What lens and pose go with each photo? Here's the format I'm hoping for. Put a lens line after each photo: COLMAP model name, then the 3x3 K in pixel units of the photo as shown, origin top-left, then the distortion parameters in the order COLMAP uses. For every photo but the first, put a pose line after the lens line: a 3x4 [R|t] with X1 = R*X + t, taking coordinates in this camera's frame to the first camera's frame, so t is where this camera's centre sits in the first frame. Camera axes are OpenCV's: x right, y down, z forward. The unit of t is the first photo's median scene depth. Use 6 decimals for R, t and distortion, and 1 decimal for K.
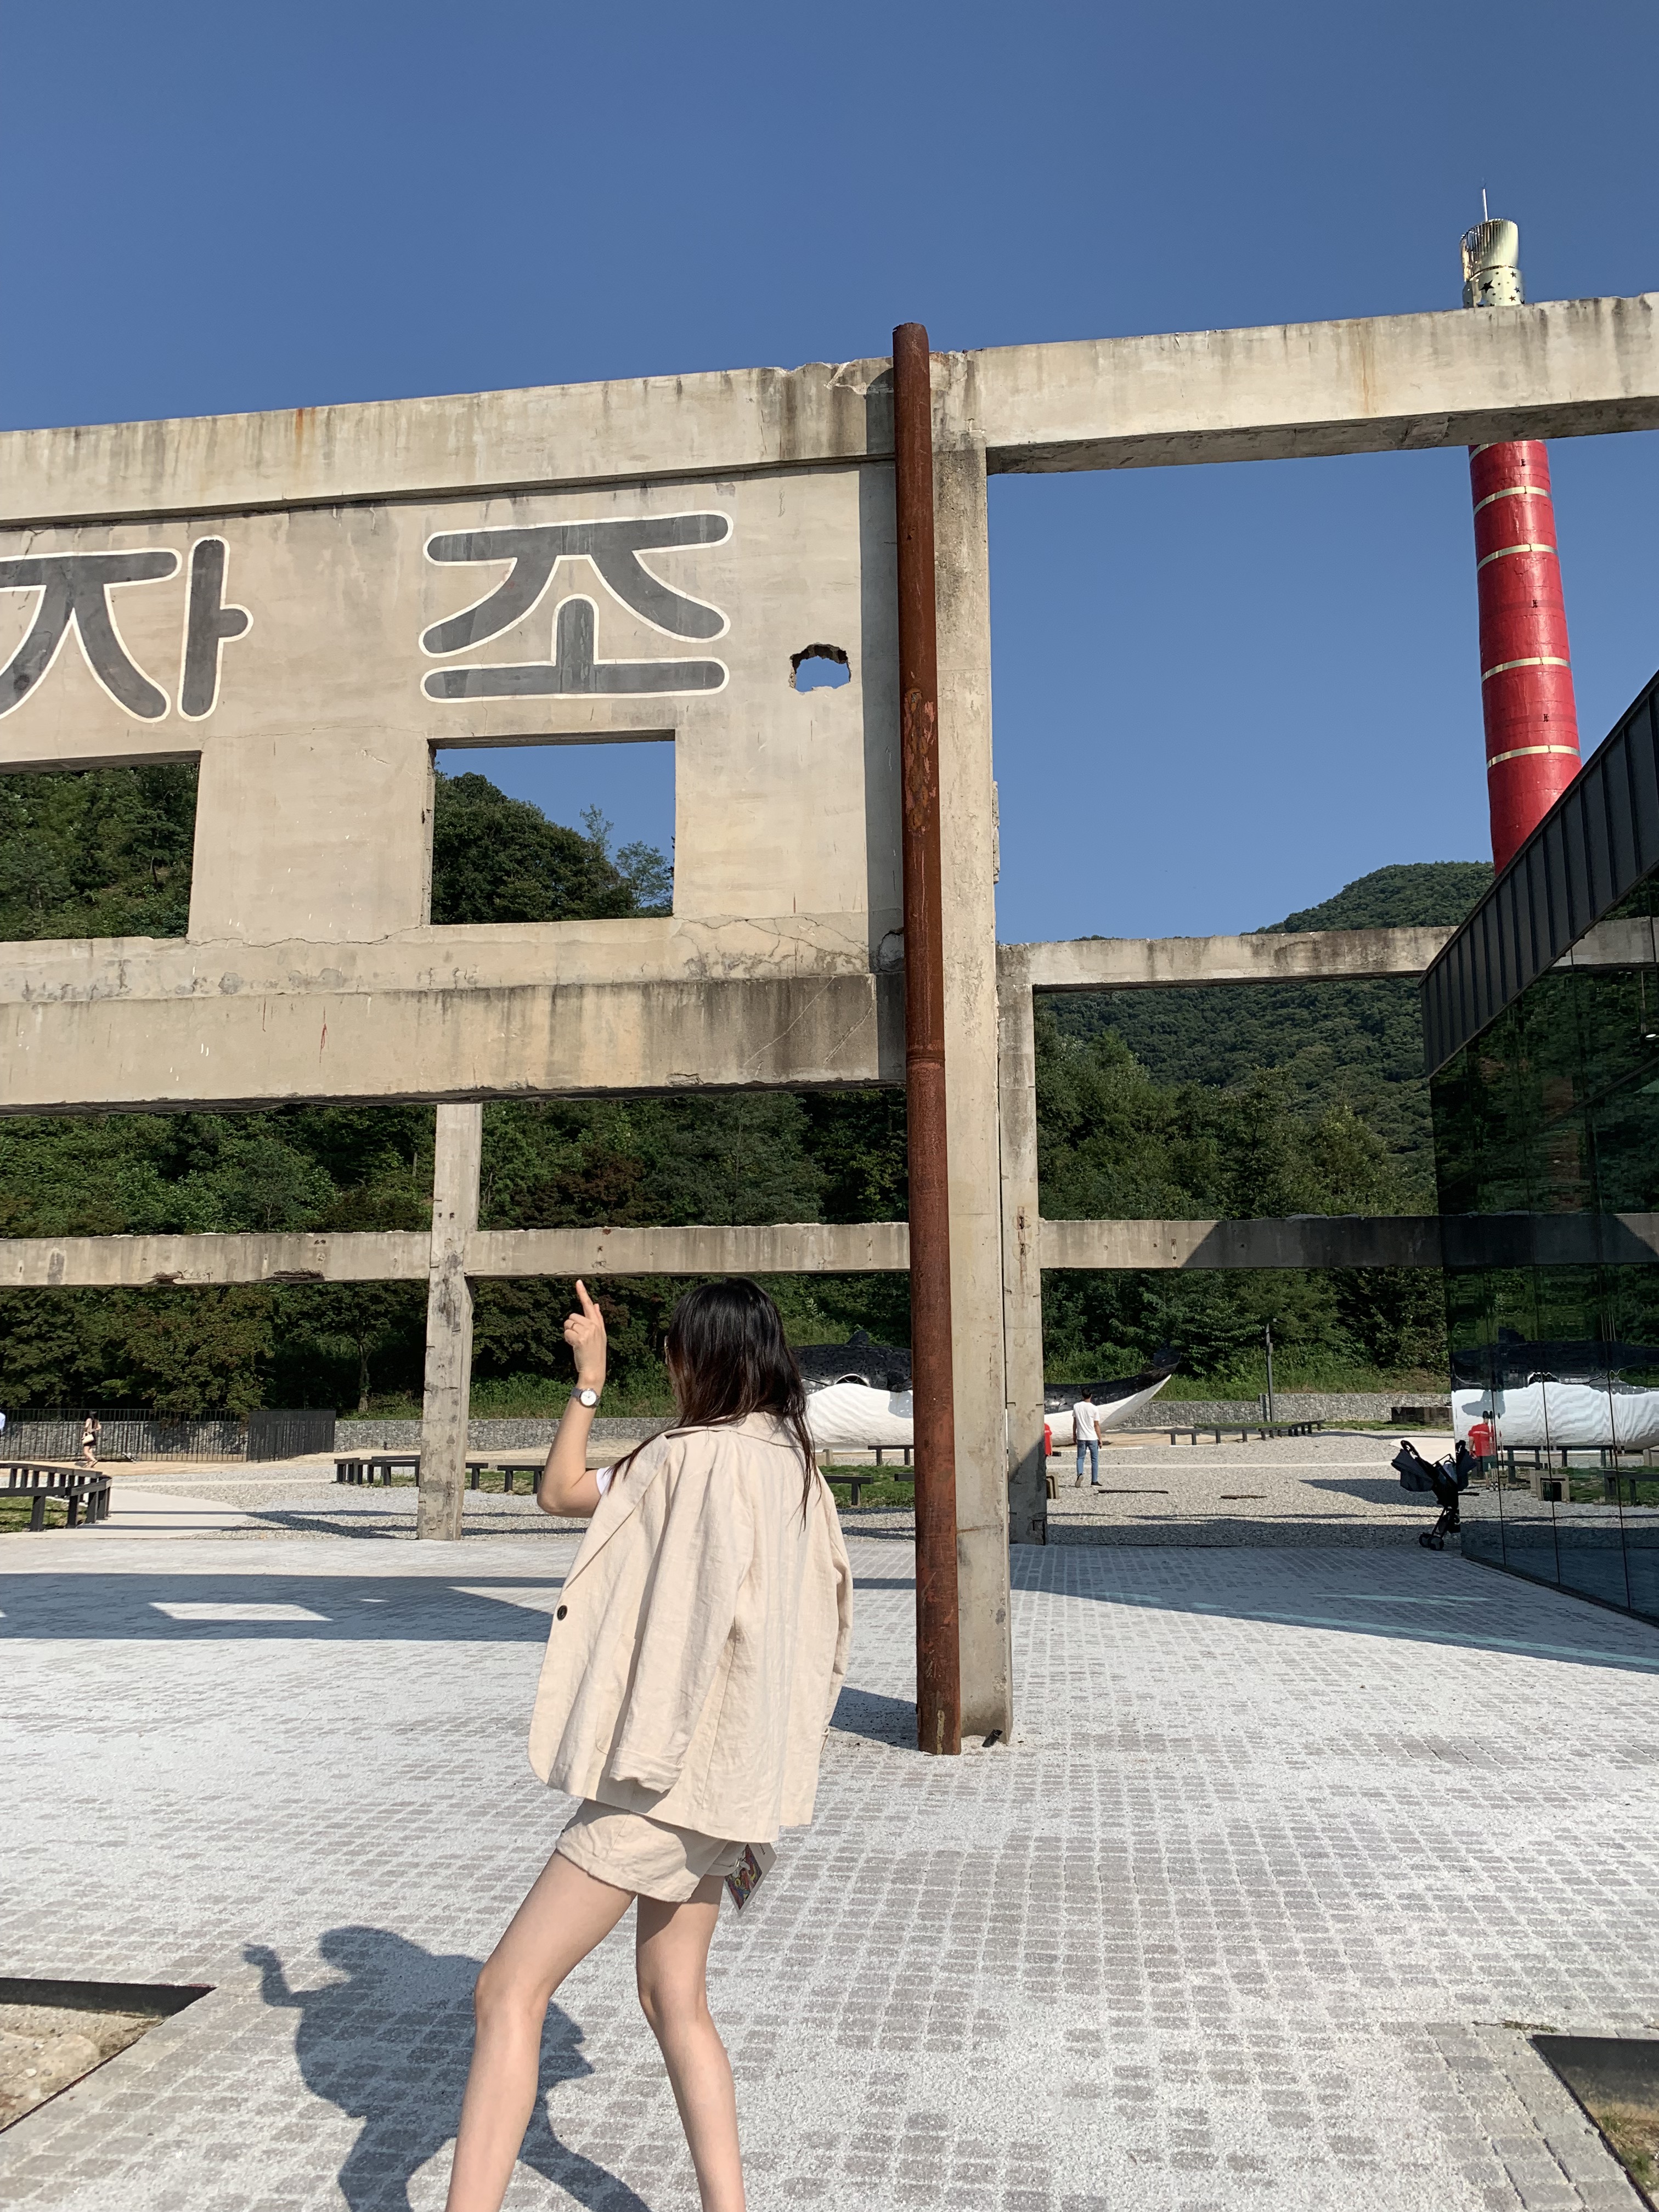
lens RADIAL K [[1722.3, 0, 814.2], [0, 1722.3, 1090.1], [0, 0, 1]] dist [0.013436, -0.005489]
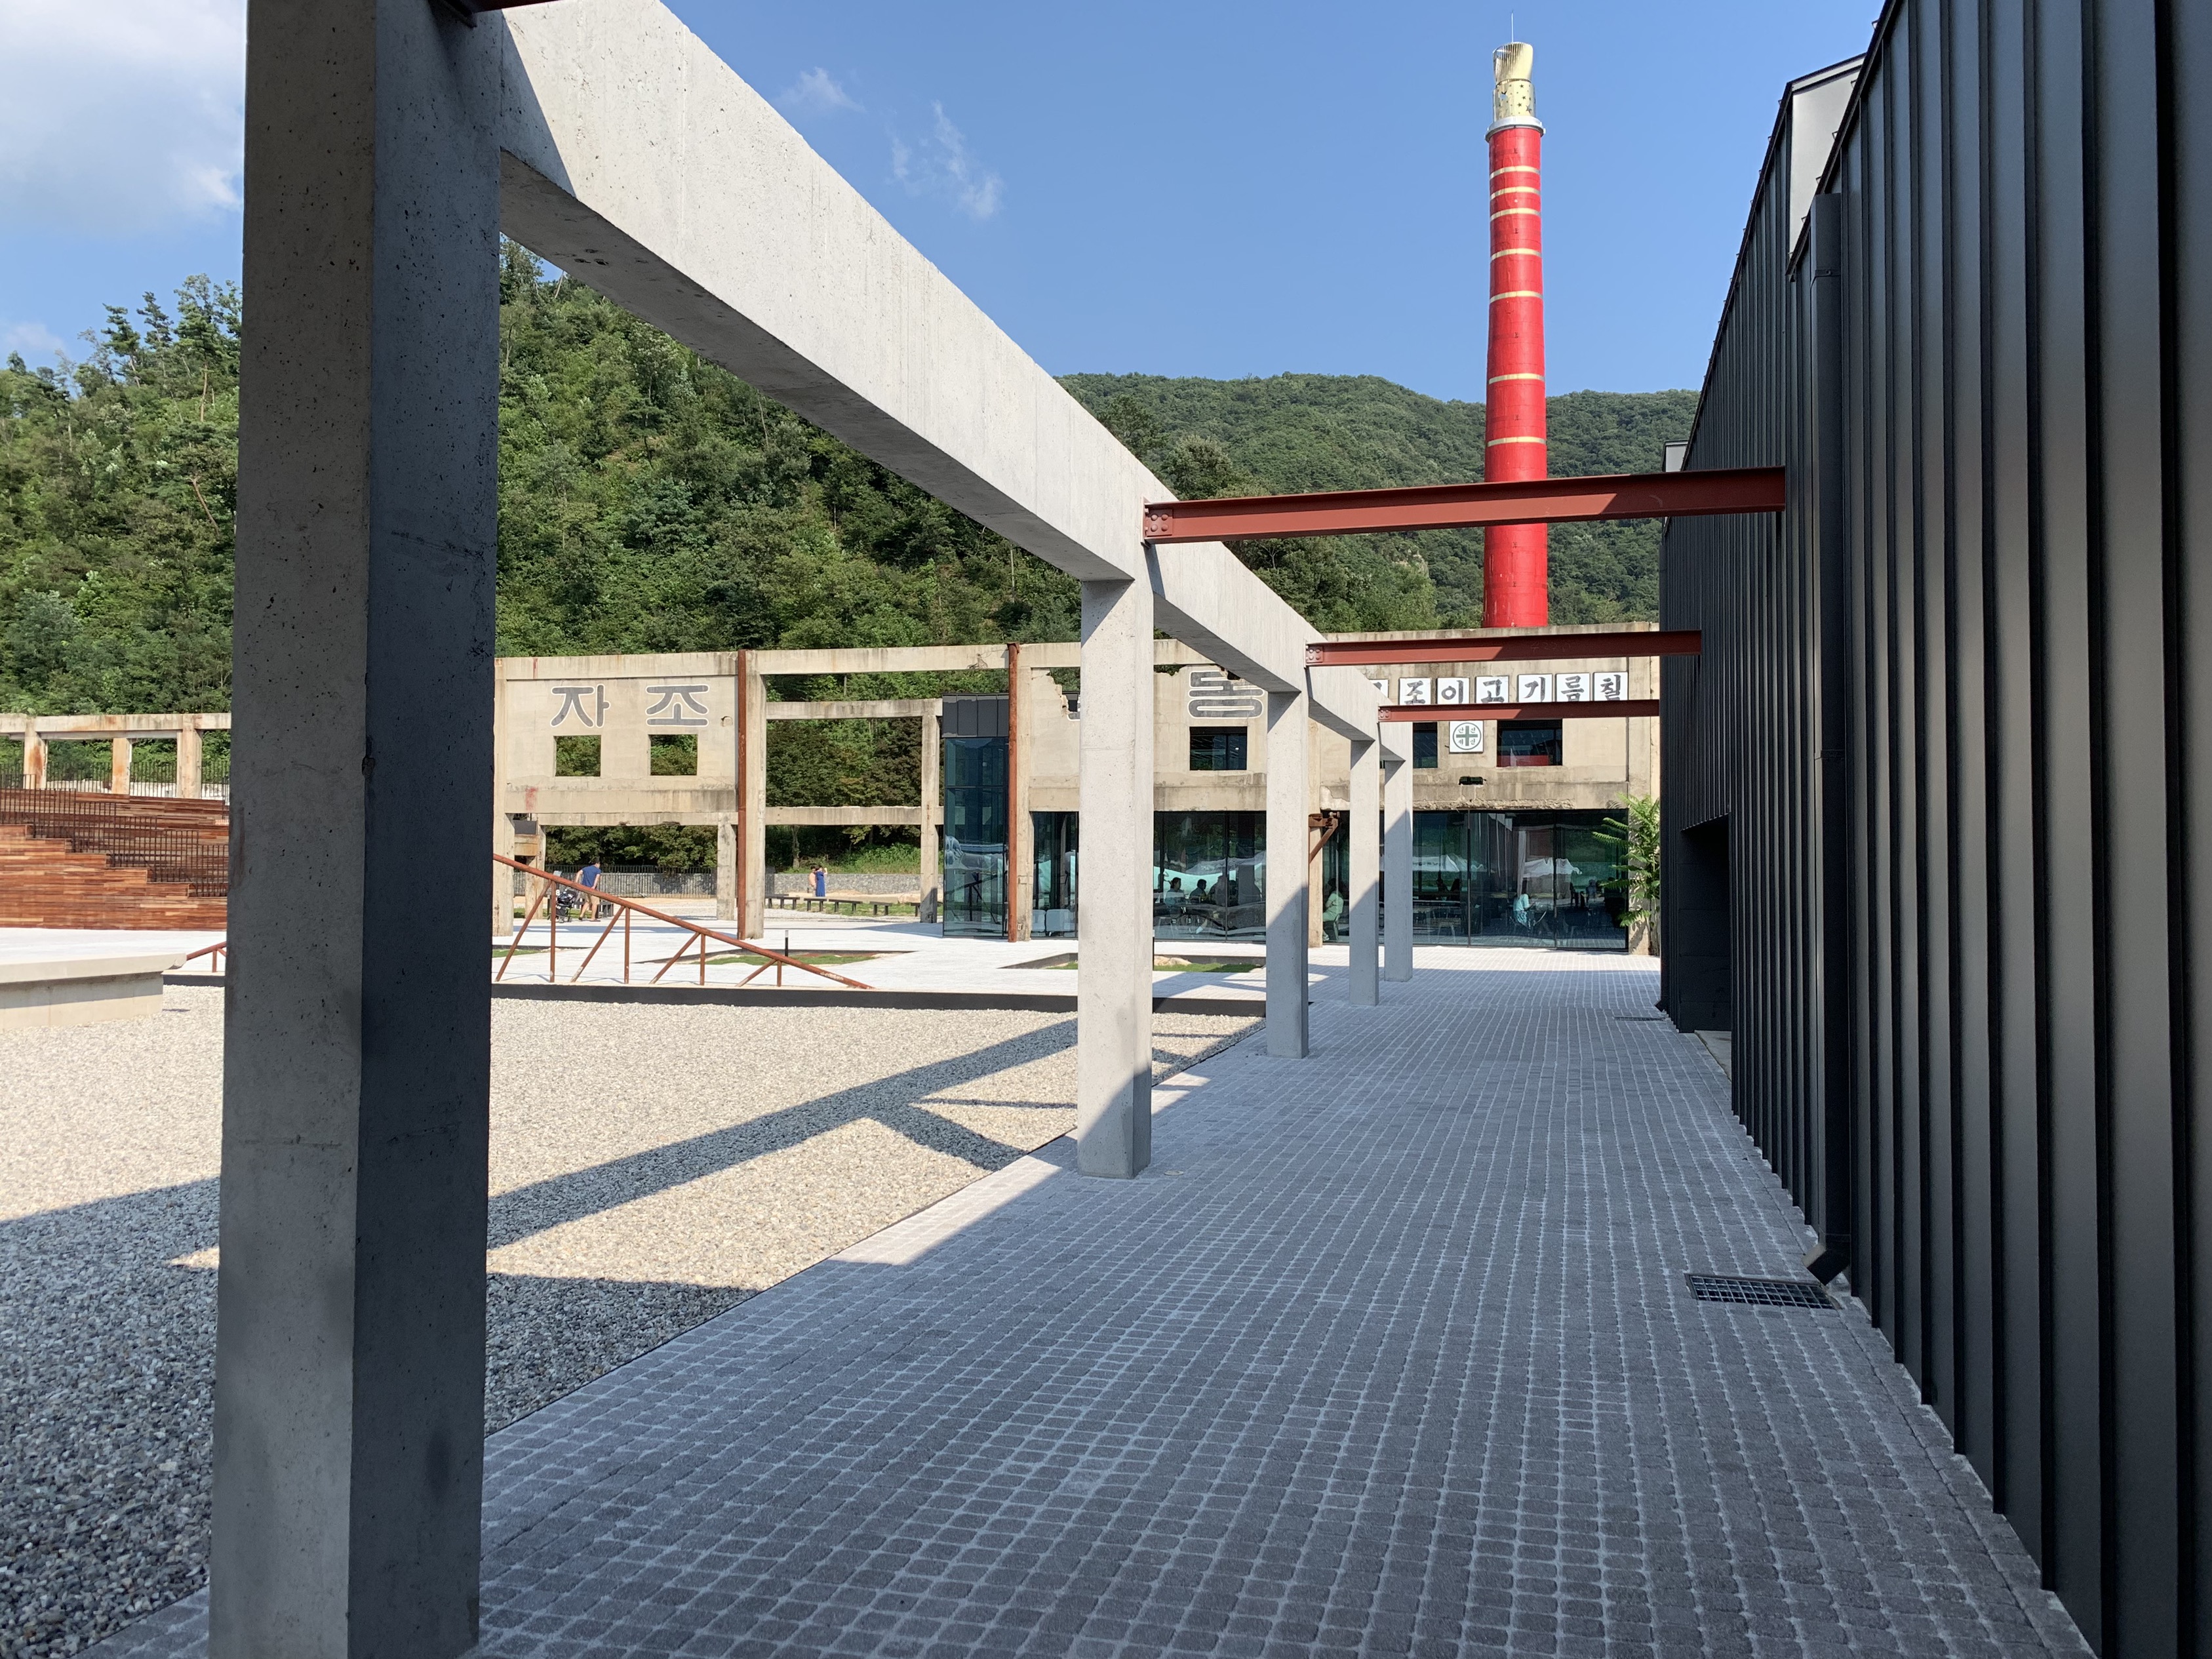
lens RADIAL K [[1722.5, 0, 1113.6], [0, 1722.5, 838.0], [0, 0, 1]] dist [0.013436, -0.005489]
pose [[0.992560, 0.004835, -0.121664, 1.518397], [0.015686, 0.985808, 0.167140, -0.658020], [0.120745, -0.167805, 0.978398, -3.284003]]
